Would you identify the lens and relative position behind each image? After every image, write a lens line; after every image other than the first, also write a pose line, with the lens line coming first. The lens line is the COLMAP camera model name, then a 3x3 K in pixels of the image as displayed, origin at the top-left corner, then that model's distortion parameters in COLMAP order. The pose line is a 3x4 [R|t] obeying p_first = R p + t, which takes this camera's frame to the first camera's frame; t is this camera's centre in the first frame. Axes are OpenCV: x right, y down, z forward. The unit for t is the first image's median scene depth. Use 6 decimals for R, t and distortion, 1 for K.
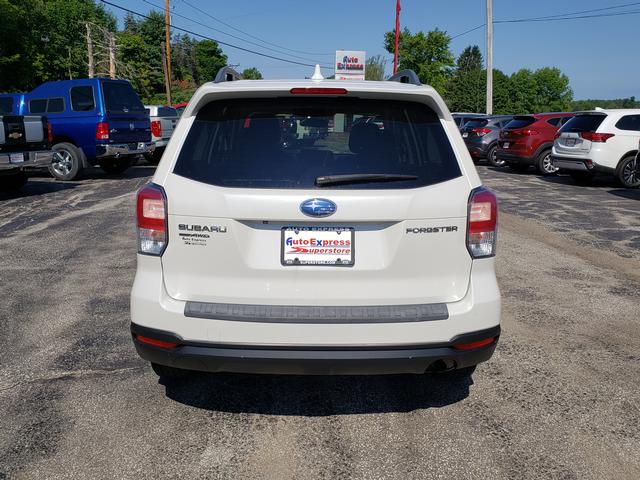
lens RADIAL K [[598.0, 0, 316.7], [0, 598.0, 240.8], [0, 0, 1]] dist [0.010523, -0.002724]
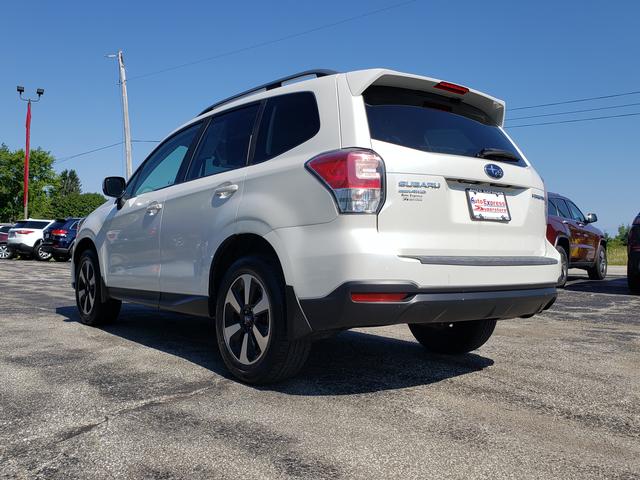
lens RADIAL K [[598.0, 0, 316.7], [0, 598.0, 240.8], [0, 0, 1]] dist [0.010523, -0.002724]
pose [[0.798565, 0.005388, 0.601884, -0.854351], [0.117503, 0.979325, -0.164668, 0.202389], [-0.590327, 0.202221, 0.781422, 0.234370]]
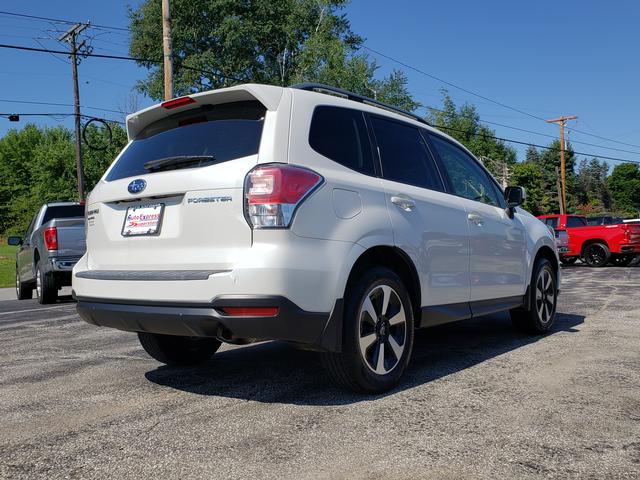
lens RADIAL K [[602.7, 0, 320.9], [0, 602.7, 260.5], [0, 0, 1]] dist [0.004421, -0.001664]
pose [[0.778801, -0.019386, -0.626972, 0.899221], [-0.099420, 0.983073, -0.153892, 0.207246], [0.619342, 0.182185, 0.763691, 0.257340]]
